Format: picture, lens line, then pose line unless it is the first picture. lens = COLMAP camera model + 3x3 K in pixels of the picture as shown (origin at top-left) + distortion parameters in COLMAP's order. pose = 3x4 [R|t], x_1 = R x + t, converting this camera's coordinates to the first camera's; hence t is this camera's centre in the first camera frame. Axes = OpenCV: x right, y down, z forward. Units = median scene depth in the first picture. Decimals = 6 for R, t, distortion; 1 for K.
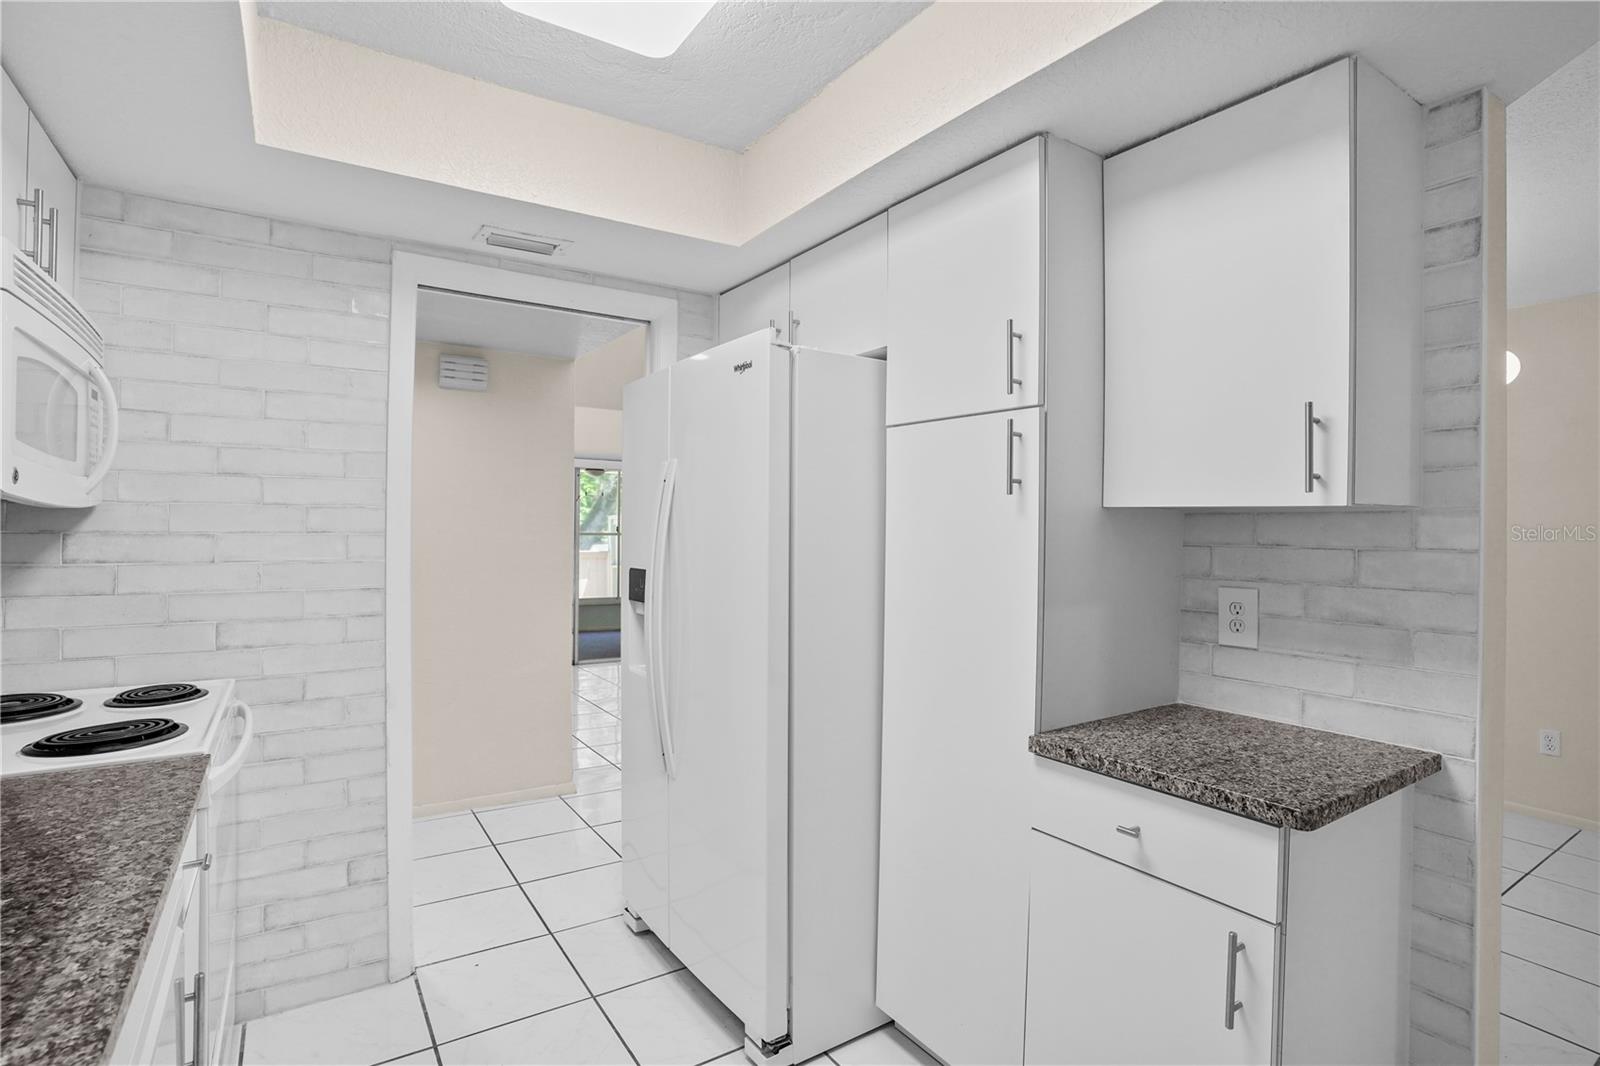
lens RADIAL K [[806.4, 0, 800.9], [0, 806.4, 528.3], [0, 0, 1]] dist [-0.054550, 0.018986]
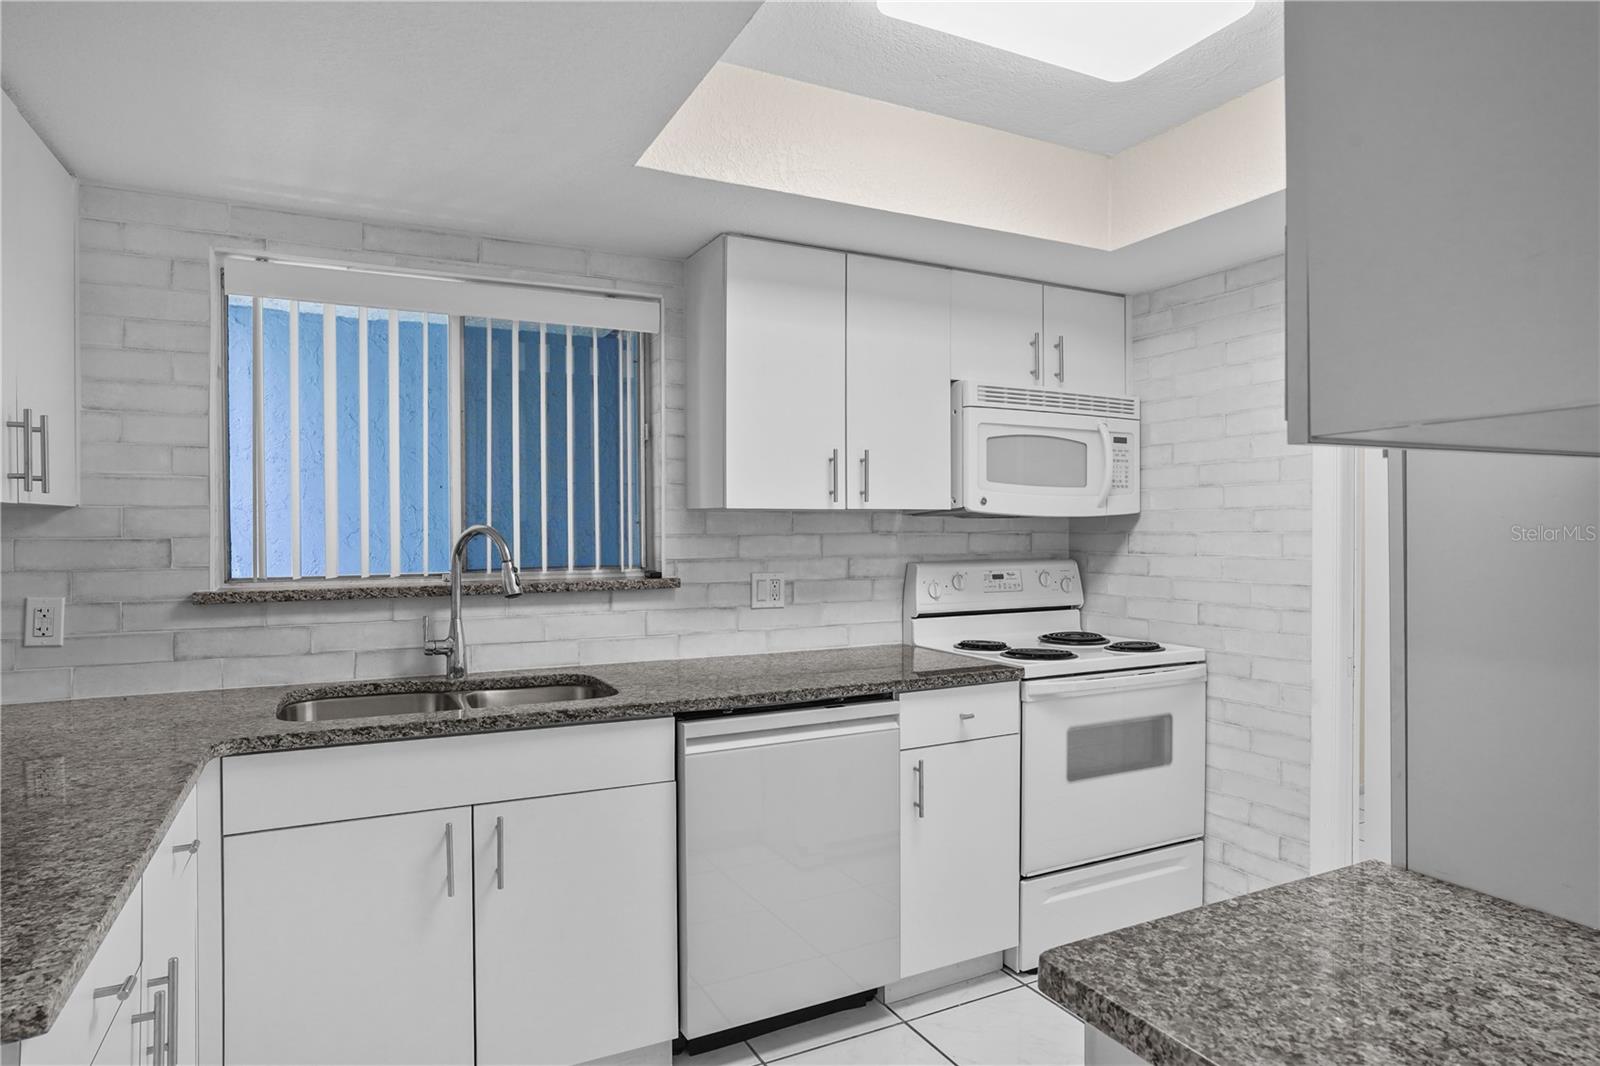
lens RADIAL K [[905.9, 0, 782.8], [0, 905.9, 531.1], [0, 0, 1]] dist [0.006693, 0.000118]
pose [[-0.121408, -0.008018, -0.992570, 0.793549], [0.001806, 0.999964, -0.008298, 0.014146], [0.992601, -0.002800, -0.121389, 0.505833]]
